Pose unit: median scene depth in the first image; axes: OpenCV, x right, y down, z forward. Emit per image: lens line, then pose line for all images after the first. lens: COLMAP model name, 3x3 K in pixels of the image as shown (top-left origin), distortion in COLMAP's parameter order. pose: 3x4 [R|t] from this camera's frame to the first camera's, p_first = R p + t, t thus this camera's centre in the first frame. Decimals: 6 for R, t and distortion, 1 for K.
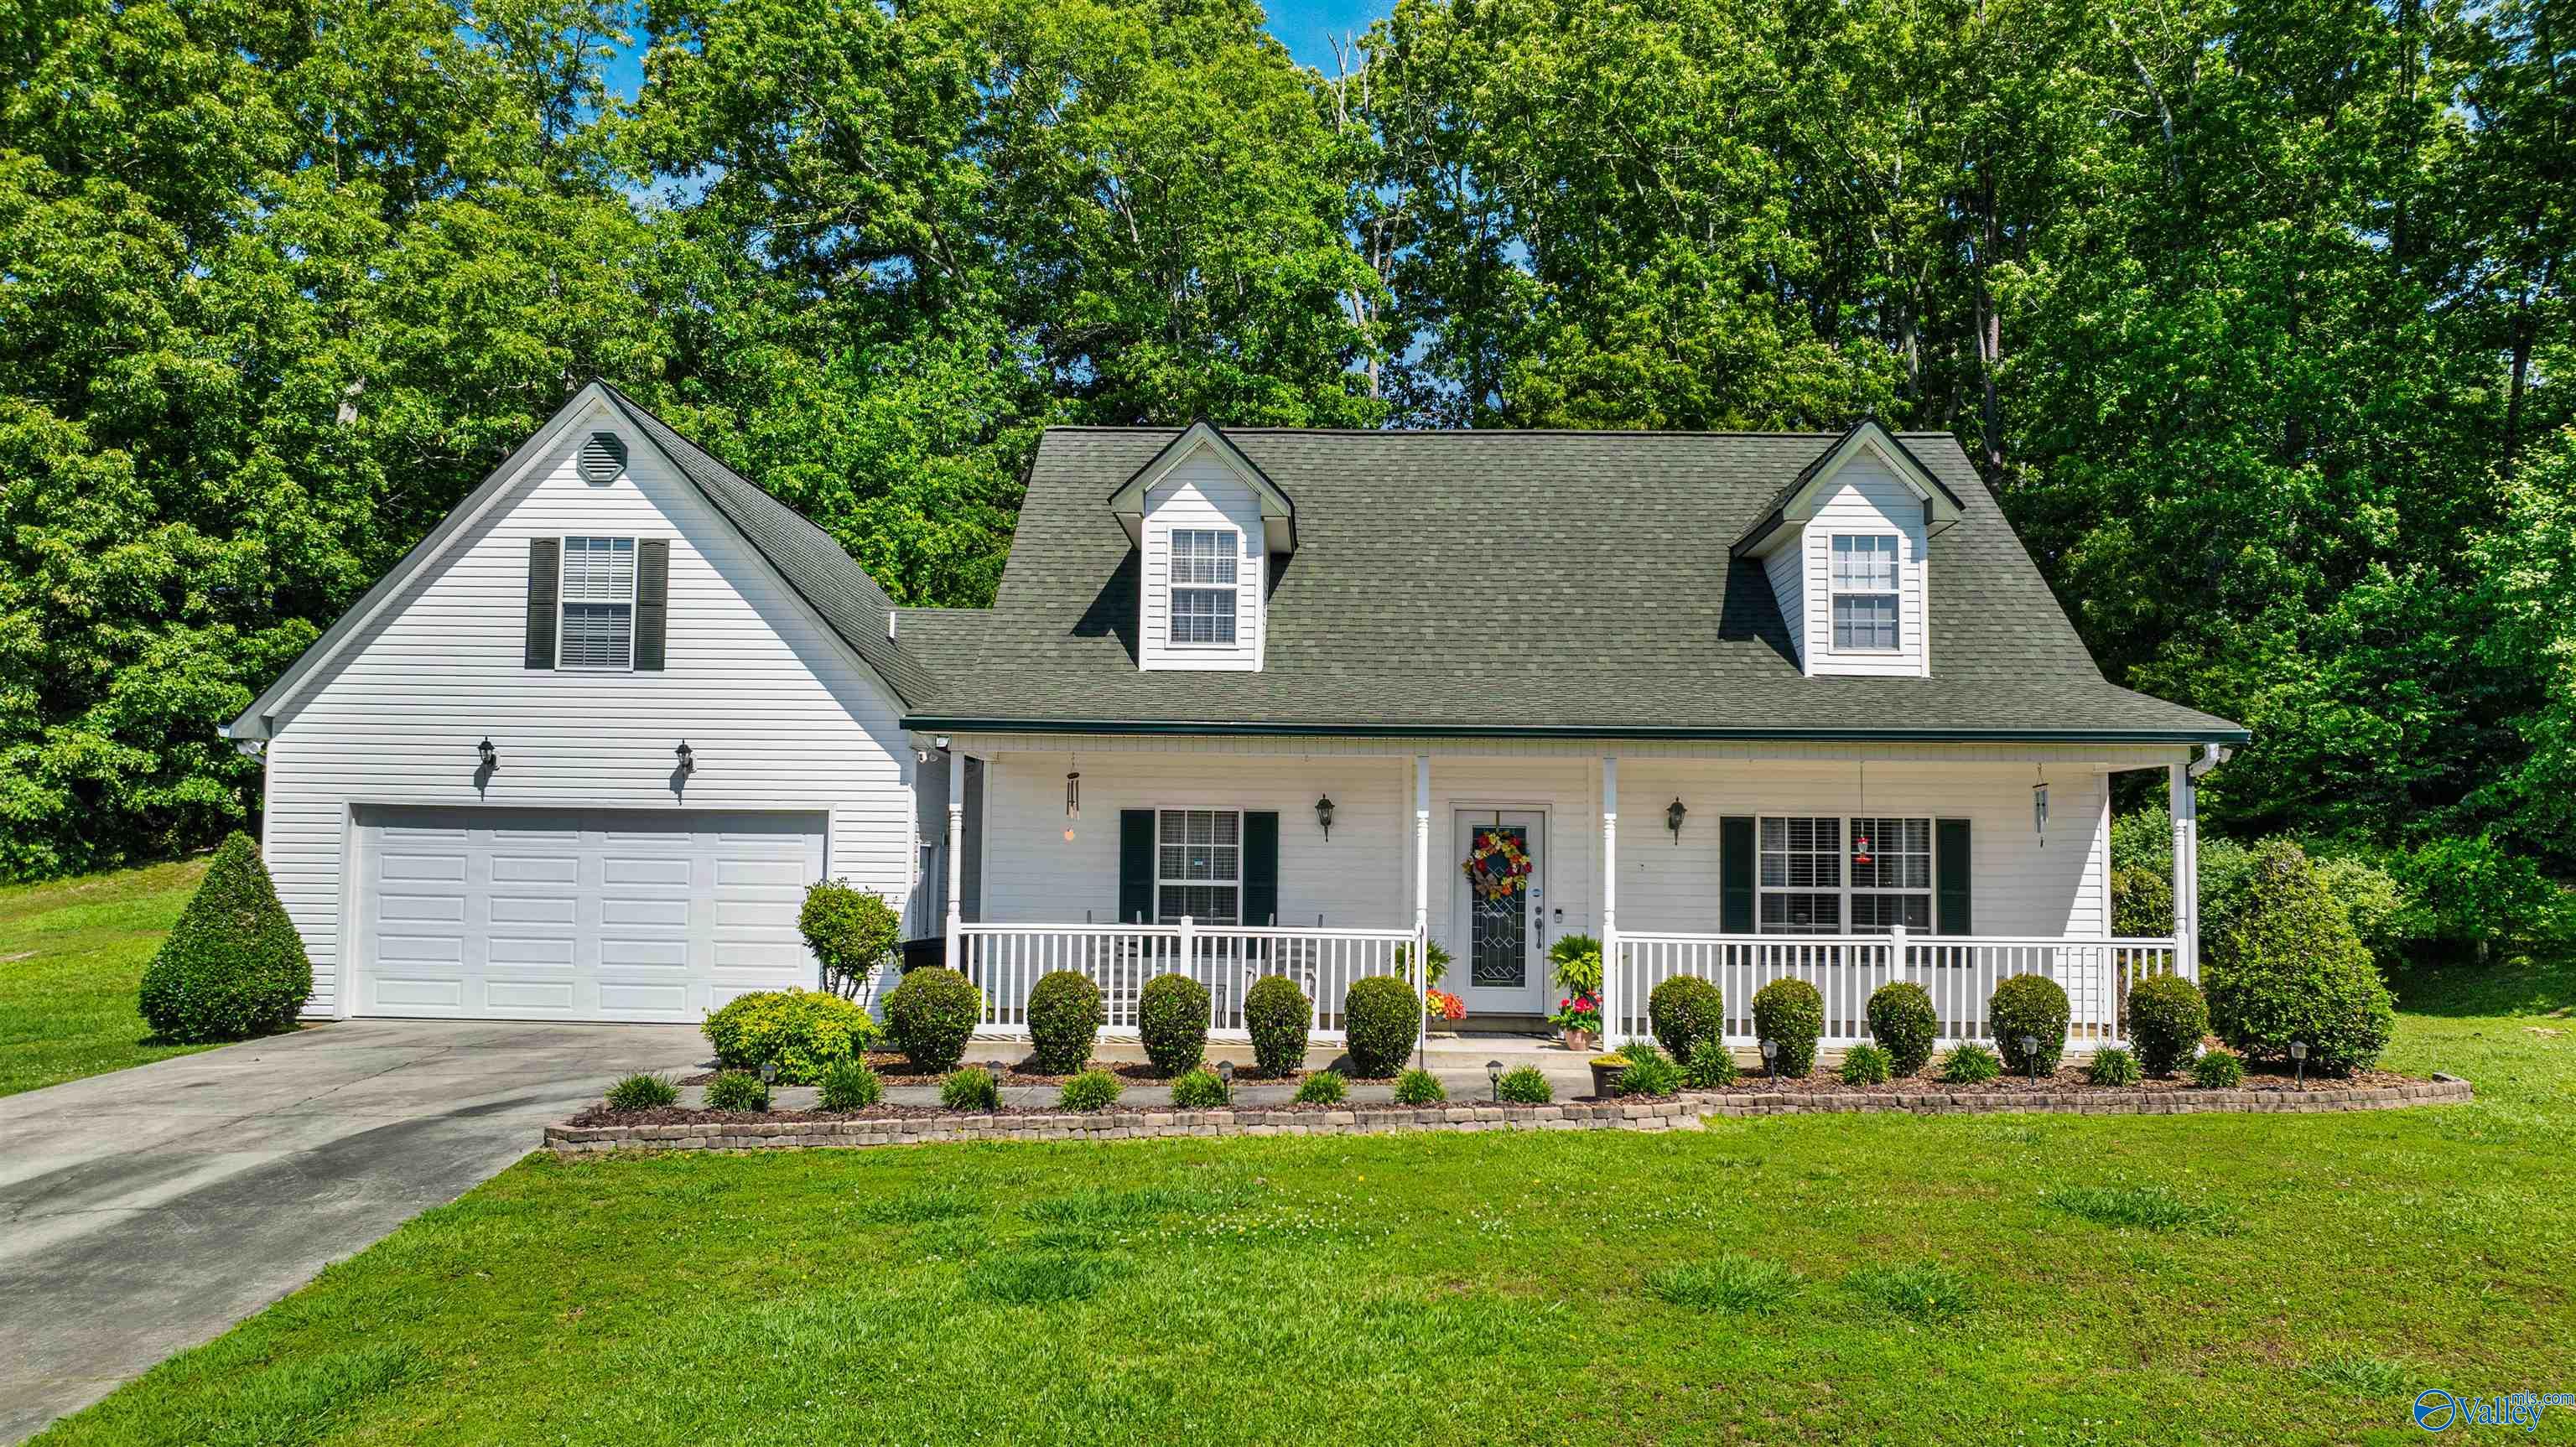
lens RADIAL K [[1821.2, 0, 1273.2], [0, 1821.2, 727.3], [0, 0, 1]] dist [-0.007666, 0.001066]
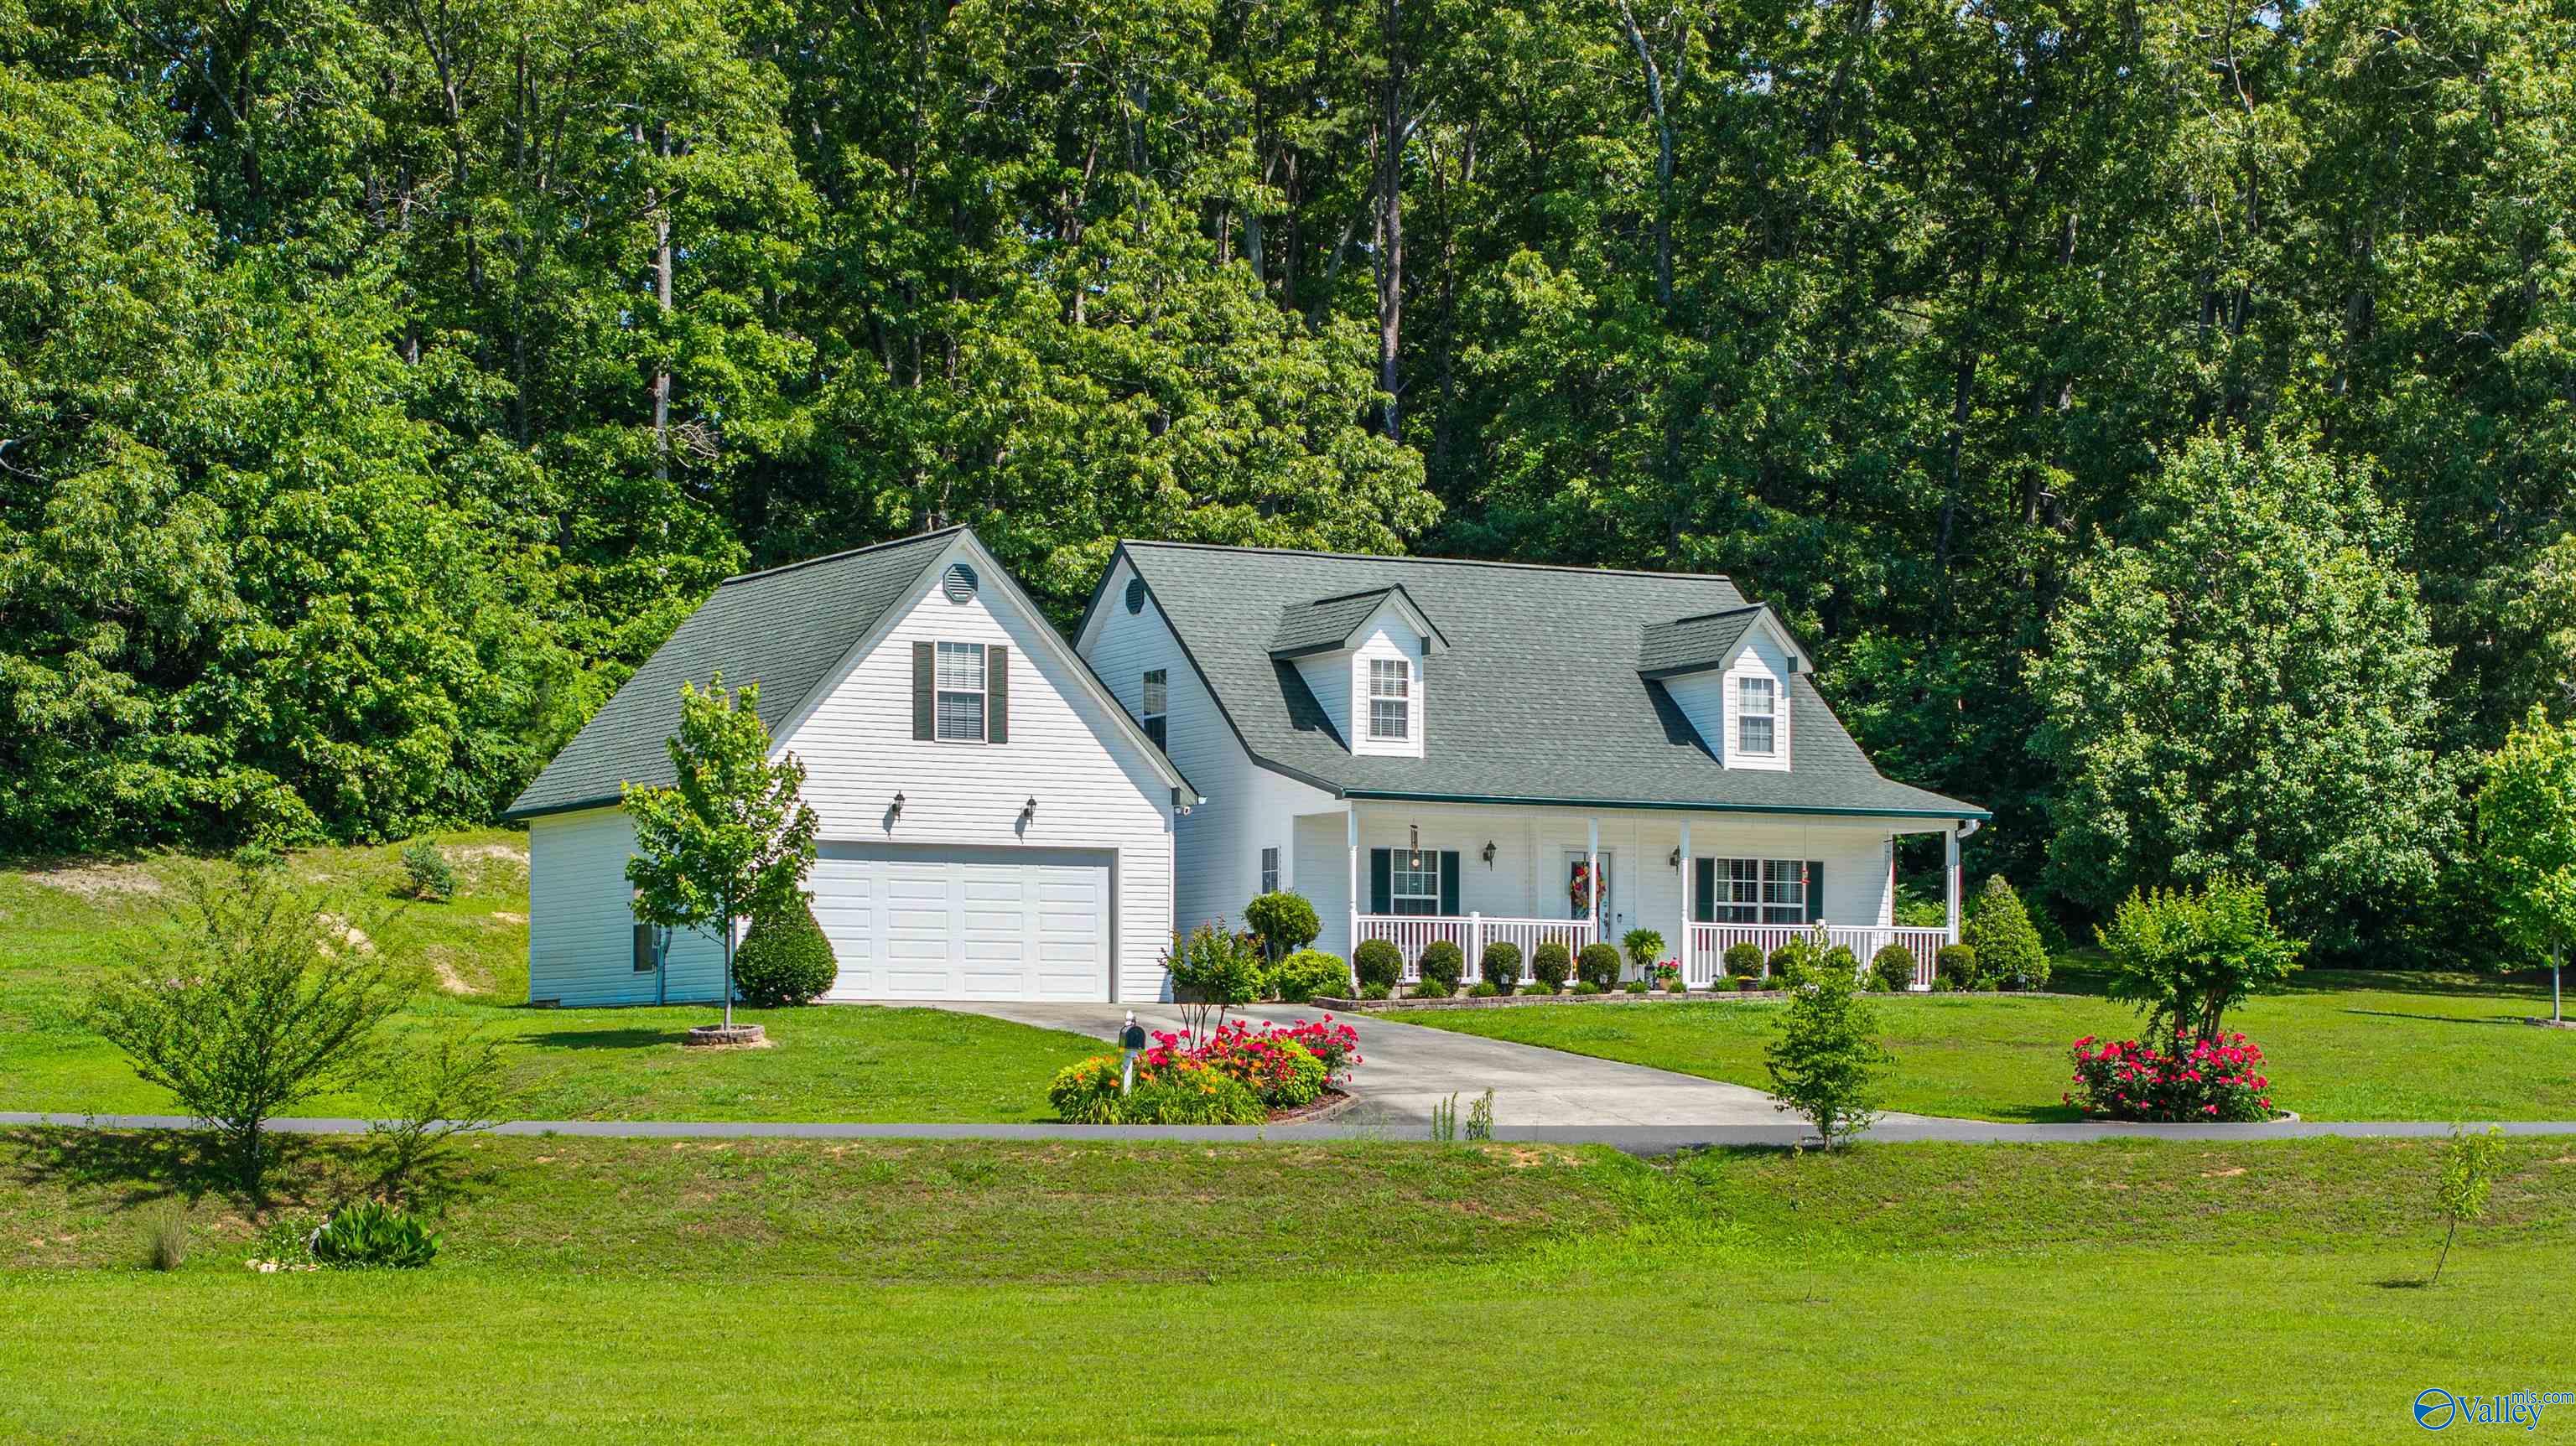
lens RADIAL K [[5595.5, 0, 1288.0], [0, 5595.5, 723.0], [0, 0, 1]] dist [0.025015, 6.055469]
pose [[0.855043, 0.024988, 0.517954, -2.451836], [-0.027791, 0.999611, -0.002346, -0.045055], [-0.517812, -0.012388, 0.855405, -2.833375]]
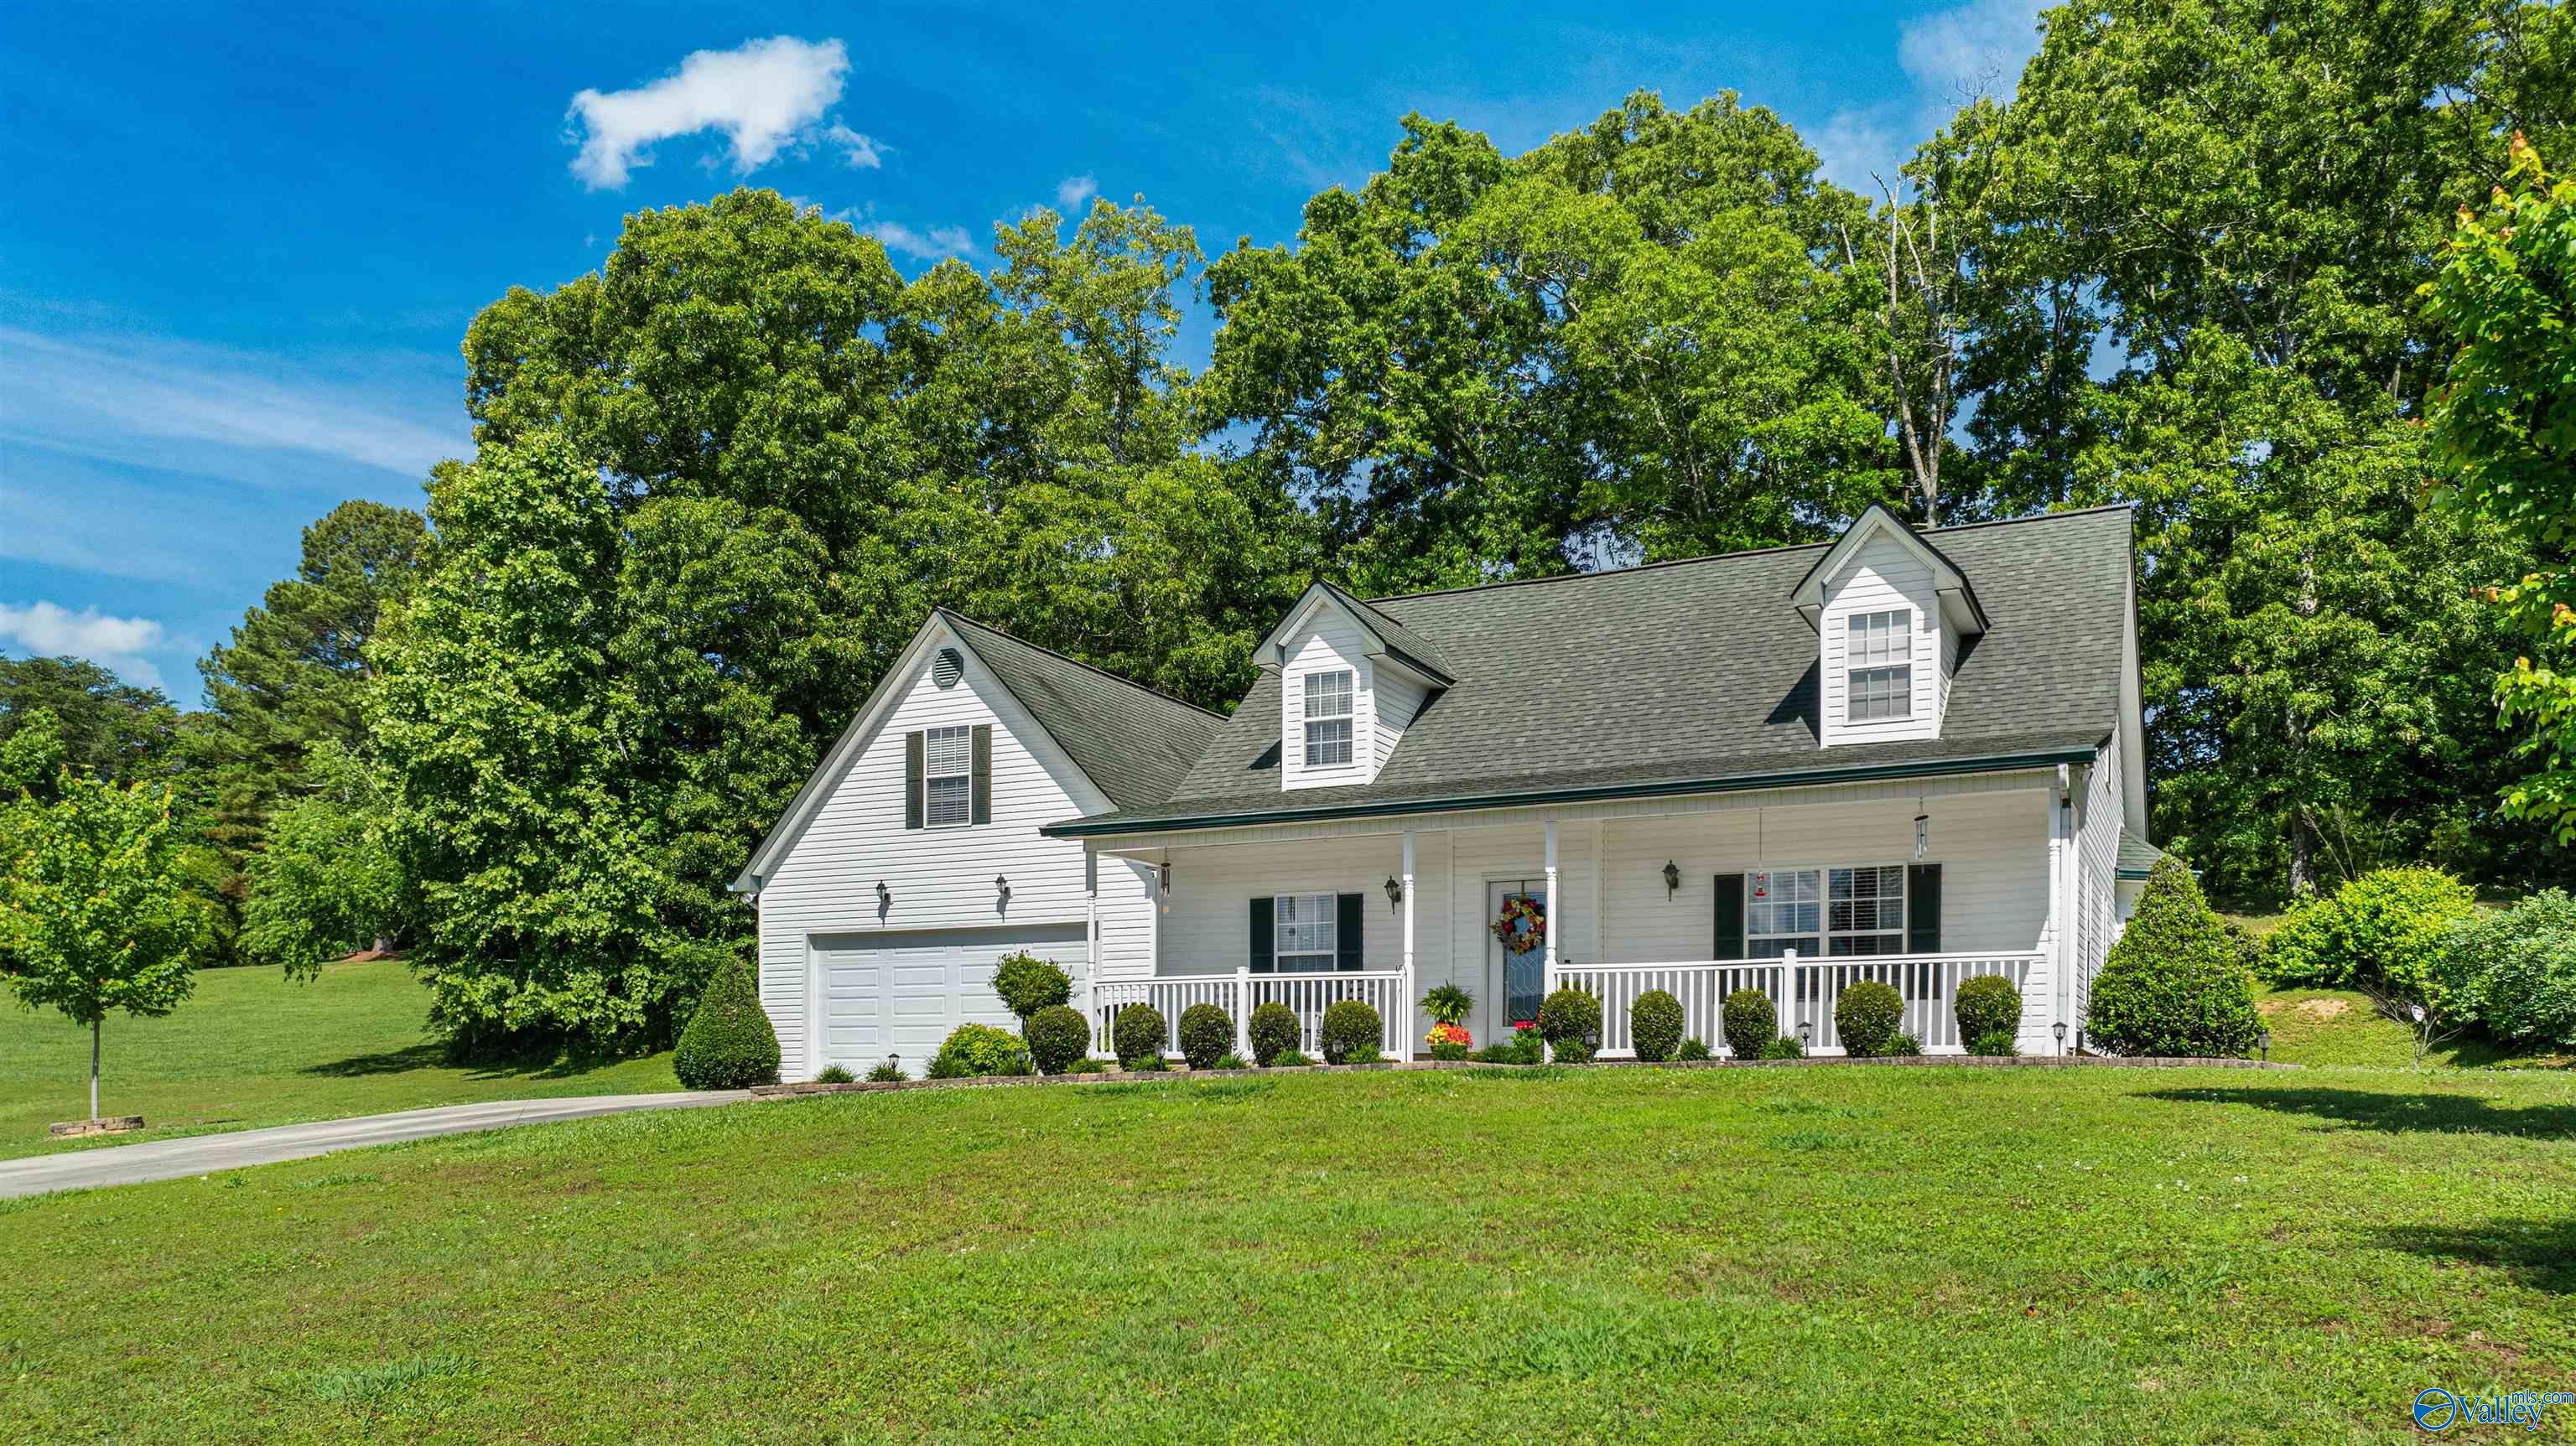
lens RADIAL K [[1877.0, 0, 1278.7], [0, 1877.0, 1091.8], [0, 0, 1]] dist [0.004532, -0.047553]
pose [[0.903350, -0.010433, -0.428778, 0.472657], [0.039215, 0.997526, 0.058346, 0.098969], [0.427108, -0.069522, 0.901524, -0.177836]]
